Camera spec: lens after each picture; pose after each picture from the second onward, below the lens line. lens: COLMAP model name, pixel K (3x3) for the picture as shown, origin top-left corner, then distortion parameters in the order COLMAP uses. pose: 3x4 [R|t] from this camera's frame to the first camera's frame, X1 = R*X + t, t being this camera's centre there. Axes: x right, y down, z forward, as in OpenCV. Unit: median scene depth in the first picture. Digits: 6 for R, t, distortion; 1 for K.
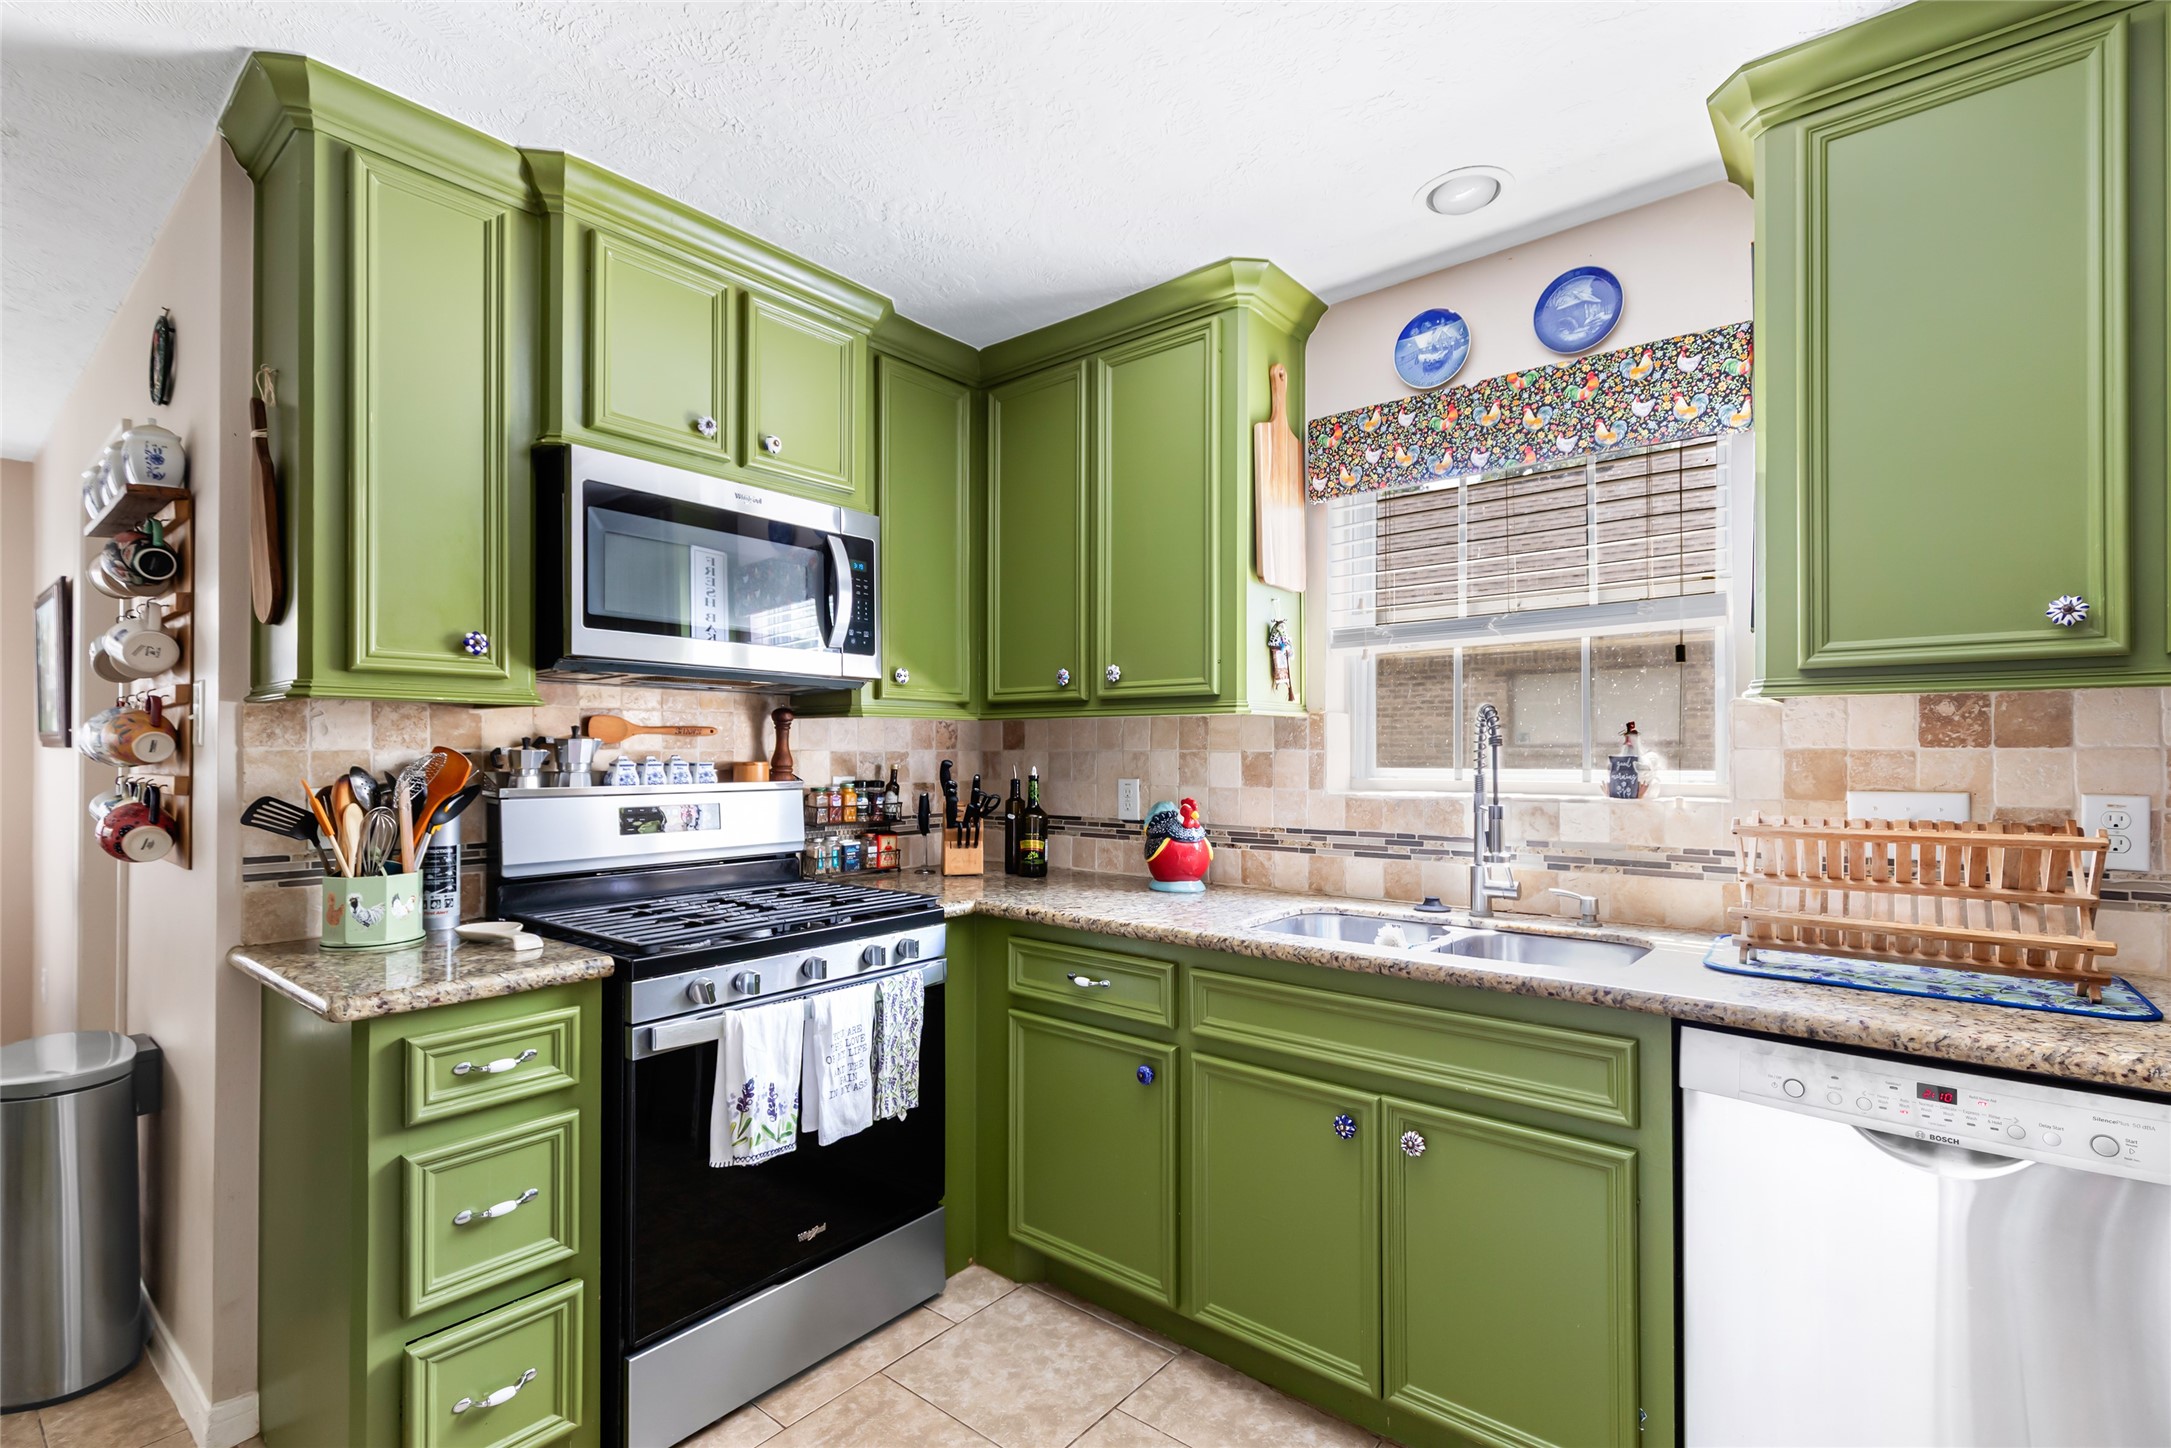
lens RADIAL K [[1005.5, 0, 1082.9], [0, 1005.5, 741.4], [0, 0, 1]] dist [0.004595, -0.000879]
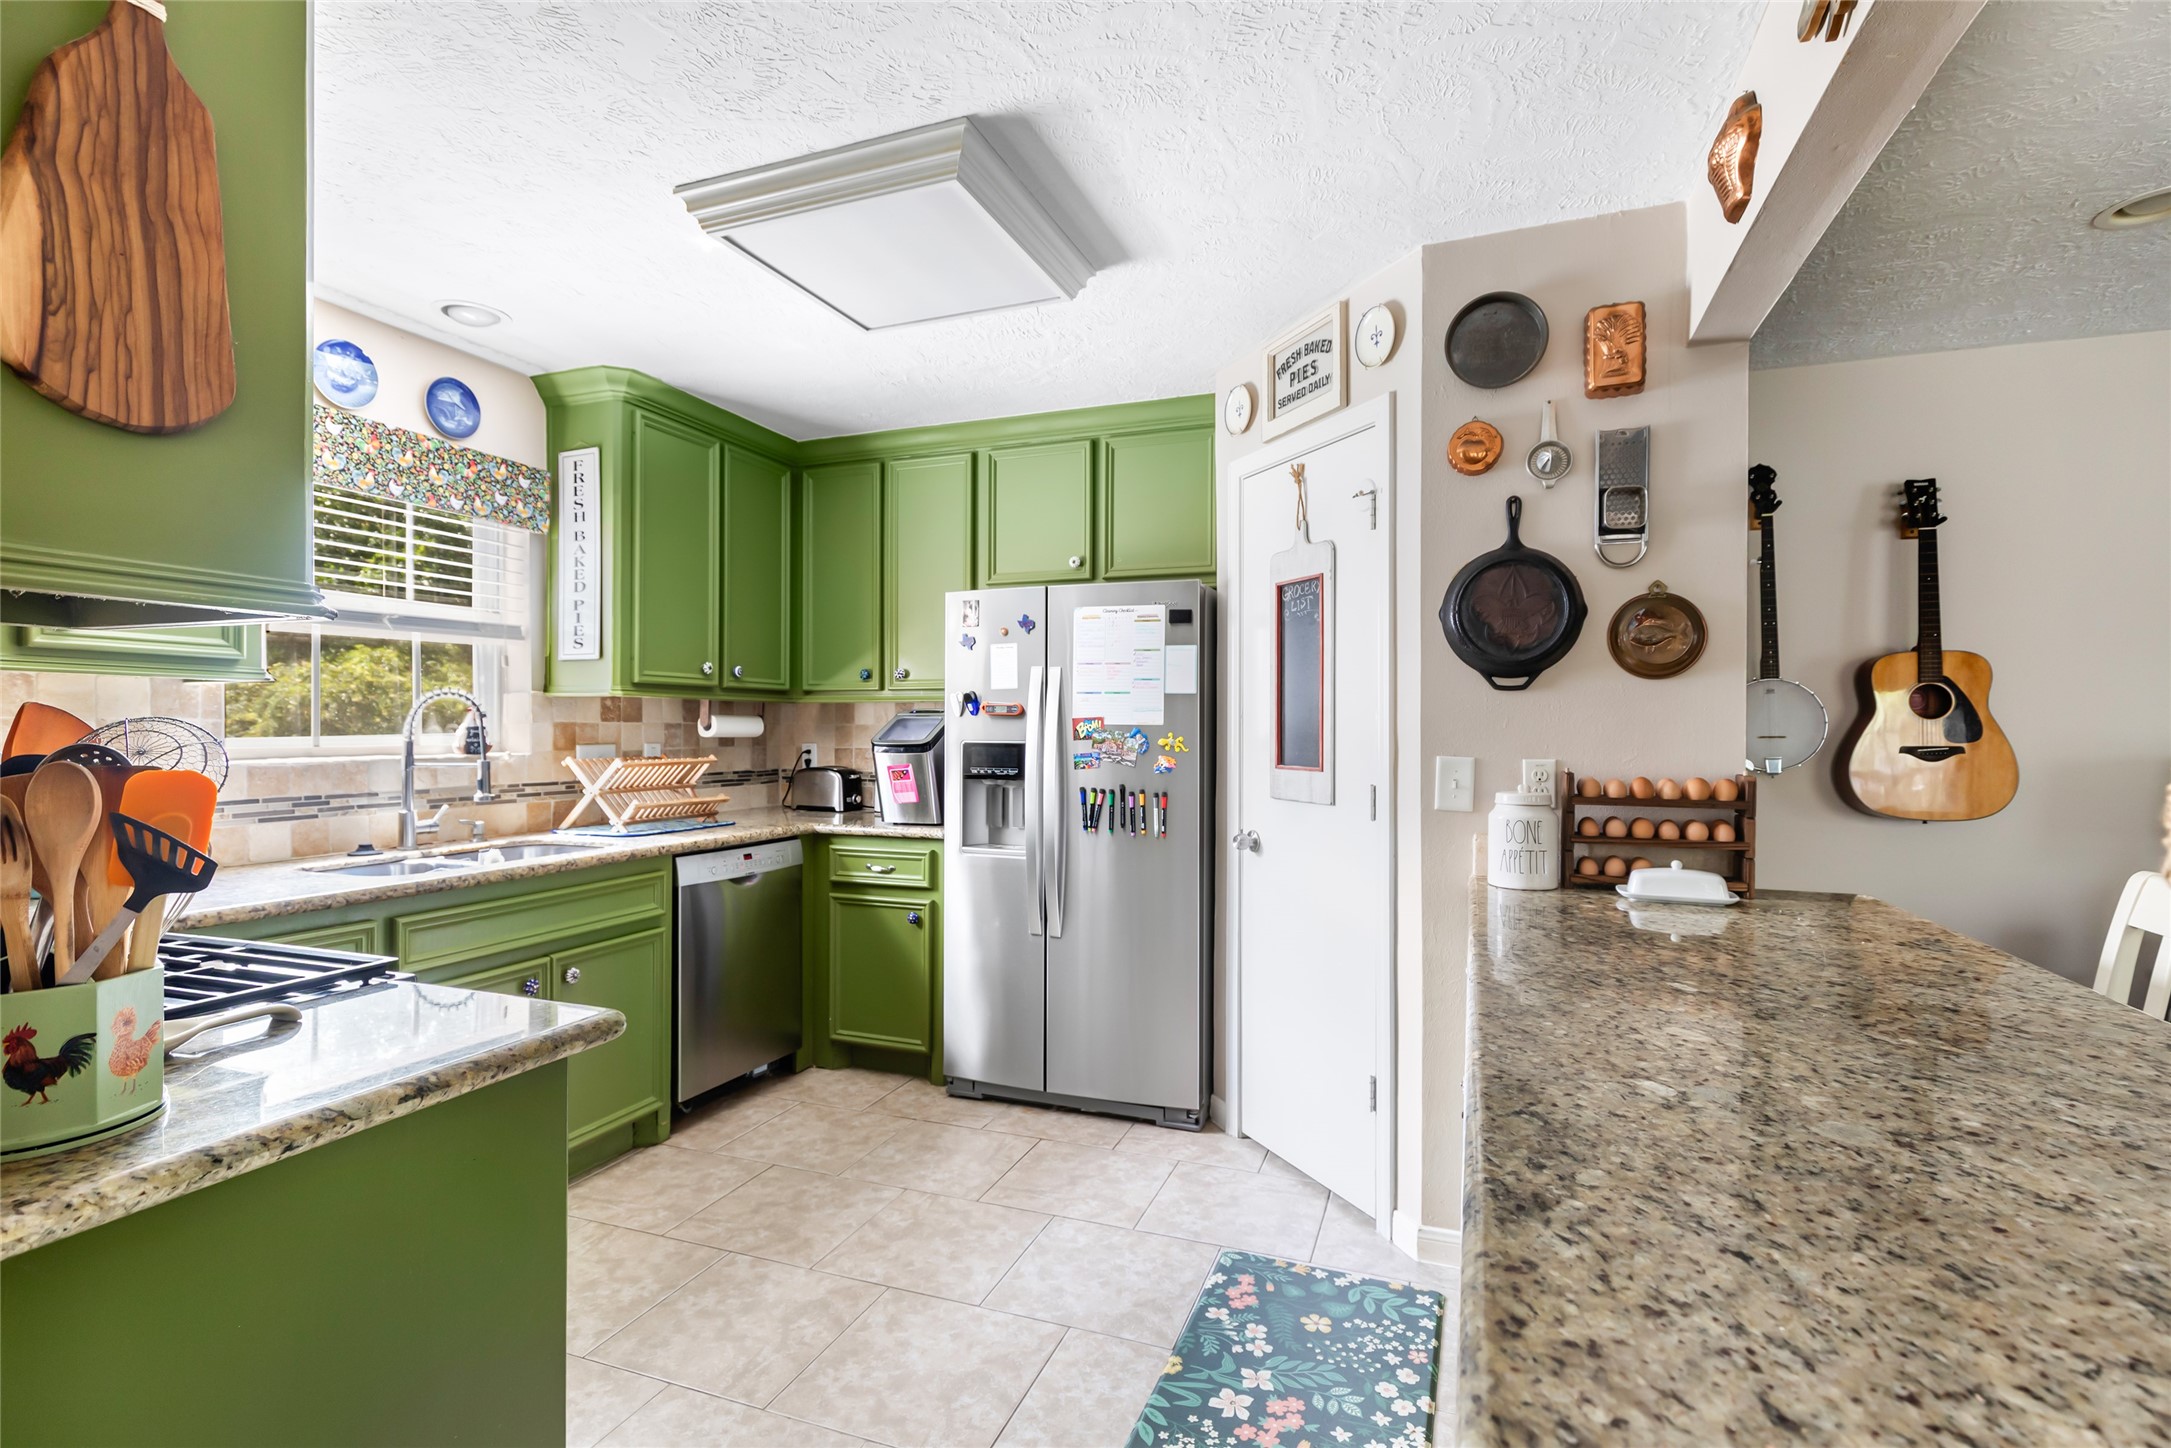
lens RADIAL K [[1005.5, 0, 1085.3], [0, 1005.5, 735.0], [0, 0, 1]] dist [0.004595, -0.000879]
pose [[-0.323888, -0.004270, 0.946086, -1.086732], [-0.011188, 0.999937, 0.000683, 0.015738], [-0.946029, -0.010364, -0.323916, 0.596786]]
